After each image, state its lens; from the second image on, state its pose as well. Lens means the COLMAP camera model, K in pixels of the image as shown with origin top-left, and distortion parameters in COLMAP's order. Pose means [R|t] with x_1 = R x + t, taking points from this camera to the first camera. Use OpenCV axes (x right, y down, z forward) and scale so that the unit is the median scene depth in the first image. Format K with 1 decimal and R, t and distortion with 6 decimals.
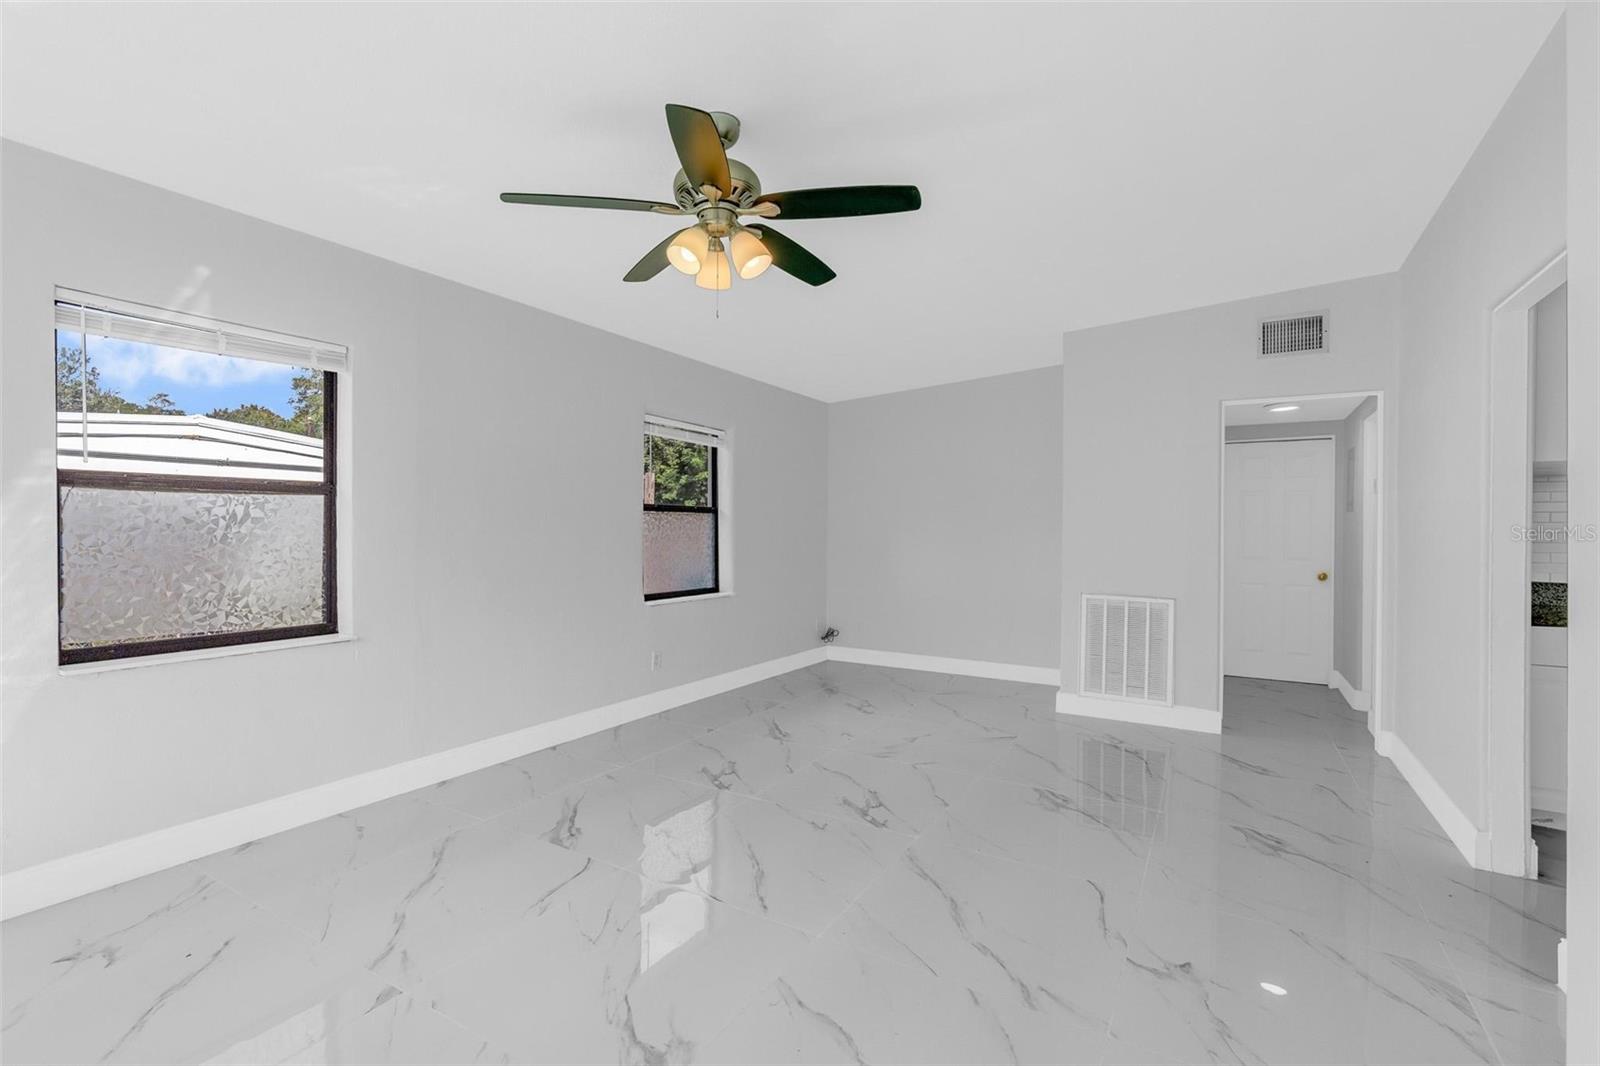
lens RADIAL K [[714.8, 0, 815.1], [0, 714.8, 536.0], [0, 0, 1]] dist [-0.001164, -0.000098]
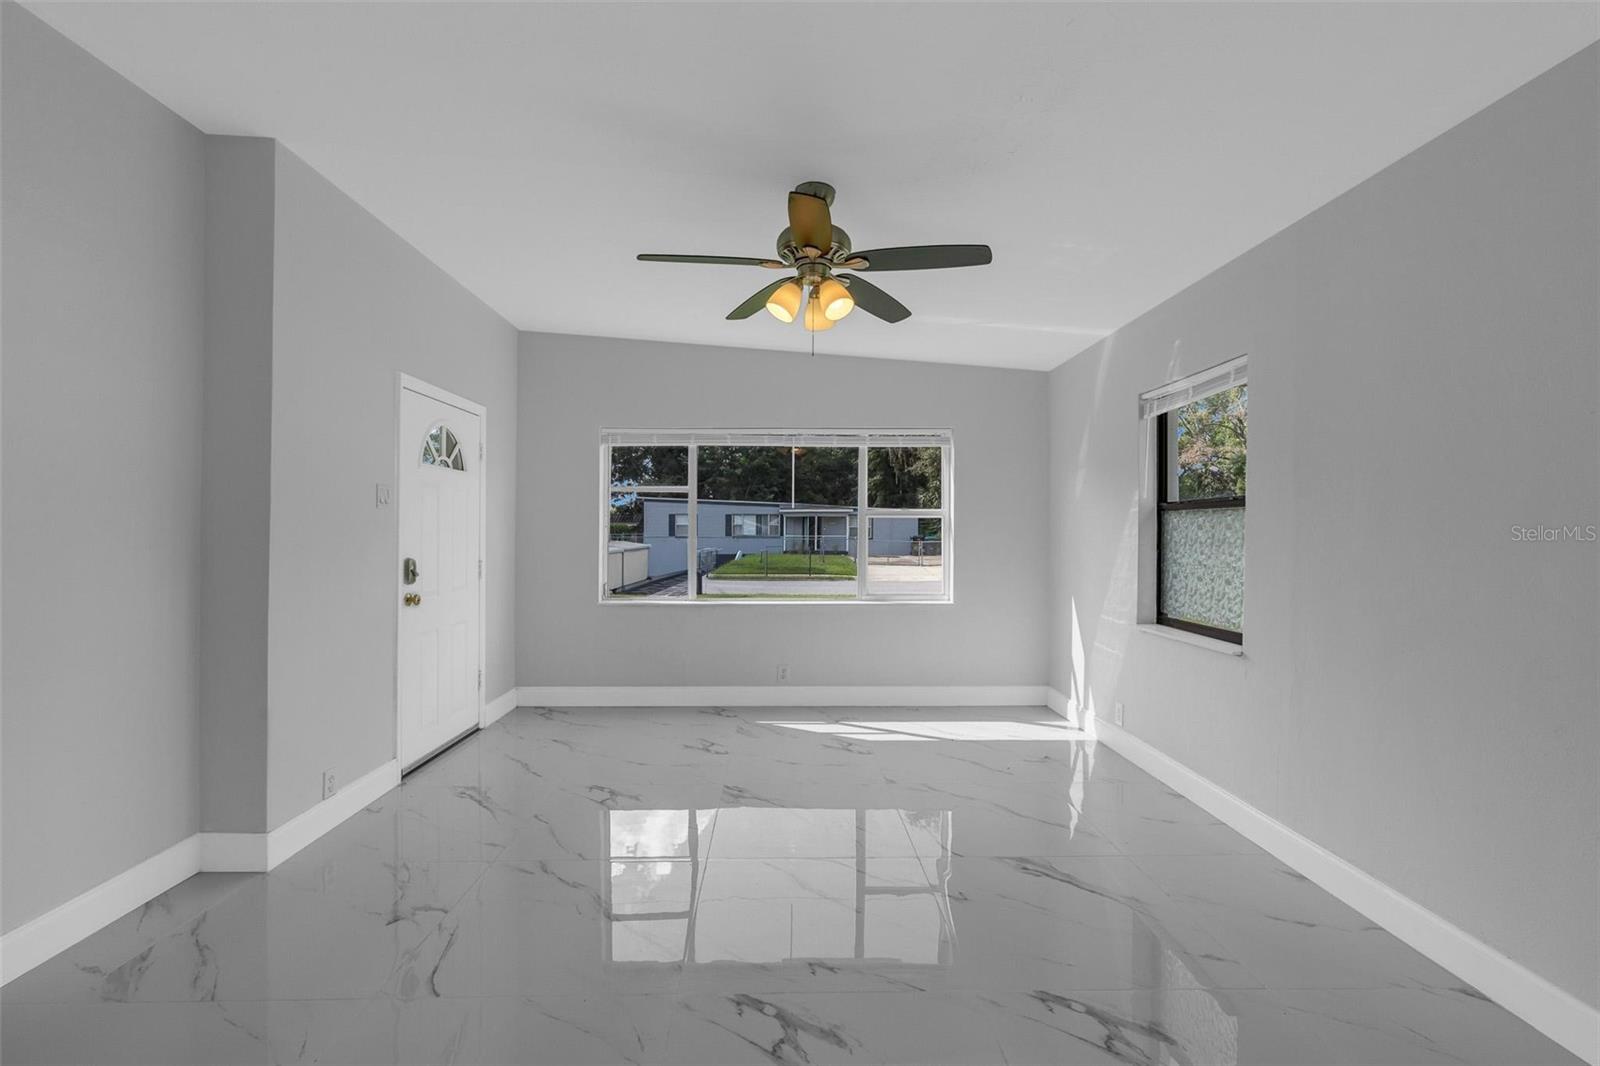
lens RADIAL K [[715.9, 0, 796.3], [0, 715.9, 534.4], [0, 0, 1]] dist [-0.009703, 0.003988]
pose [[-0.857491, -0.012356, -0.514350, 0.269976], [-0.017259, 0.999840, 0.004754, -0.012568], [0.514209, 0.012954, -0.857567, 1.101018]]
